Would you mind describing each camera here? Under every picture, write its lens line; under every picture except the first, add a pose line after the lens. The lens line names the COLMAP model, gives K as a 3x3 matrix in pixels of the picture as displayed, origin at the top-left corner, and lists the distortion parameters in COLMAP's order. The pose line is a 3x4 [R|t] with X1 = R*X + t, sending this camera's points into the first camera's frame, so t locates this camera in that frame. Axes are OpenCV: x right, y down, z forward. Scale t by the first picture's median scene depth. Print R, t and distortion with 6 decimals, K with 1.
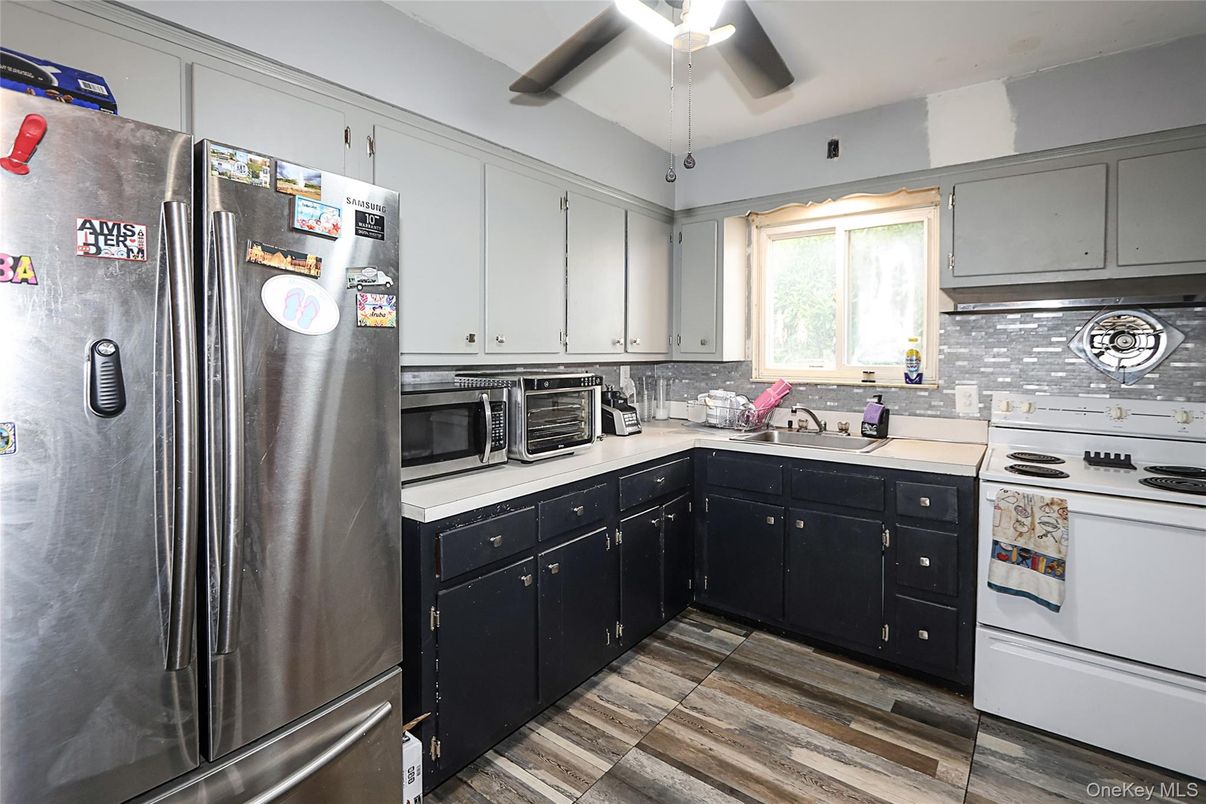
lens RADIAL K [[569.6, 0, 595.7], [0, 569.6, 357.2], [0, 0, 1]] dist [-0.008874, -0.000138]
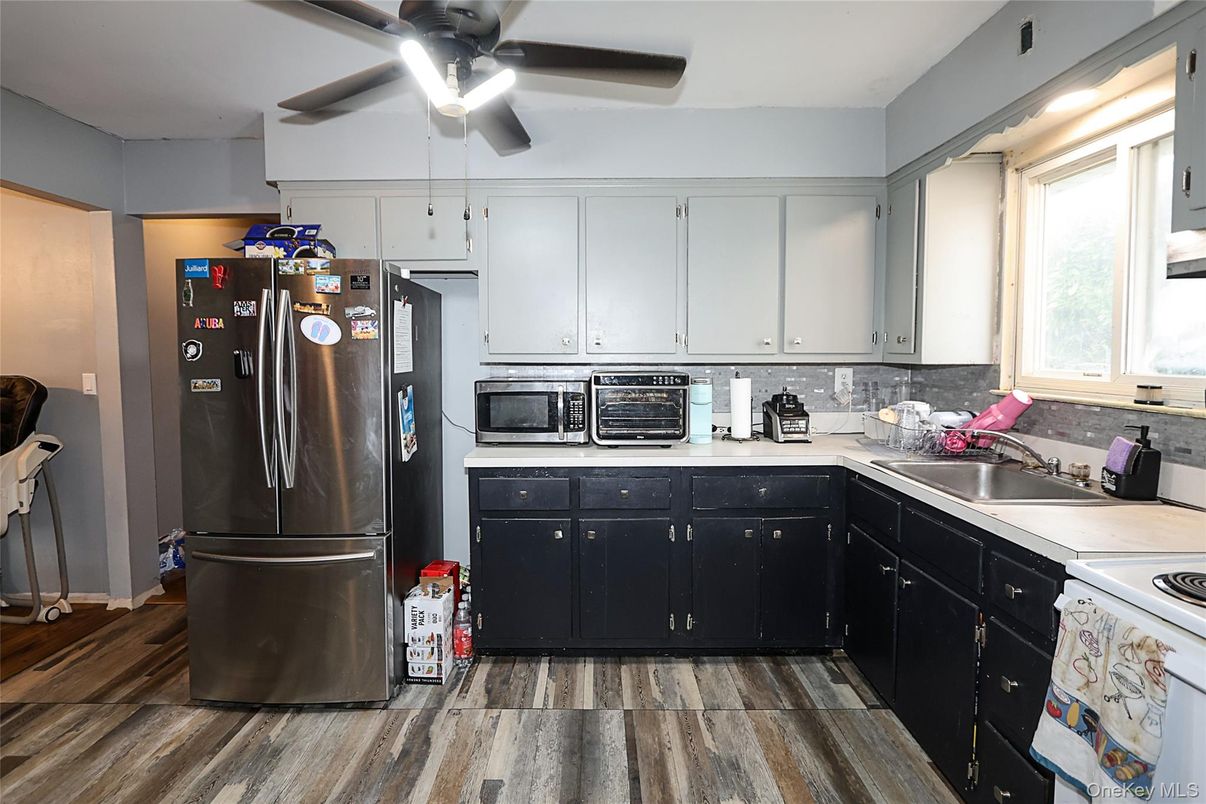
lens RADIAL K [[569.6, 0, 590.8], [0, 569.6, 379.9], [0, 0, 1]] dist [-0.008874, -0.000138]
pose [[0.608307, 0.036868, -0.792845, 0.807188], [-0.005024, 0.999079, 0.042604, -0.003023], [0.793686, -0.021933, 0.607933, 0.264632]]
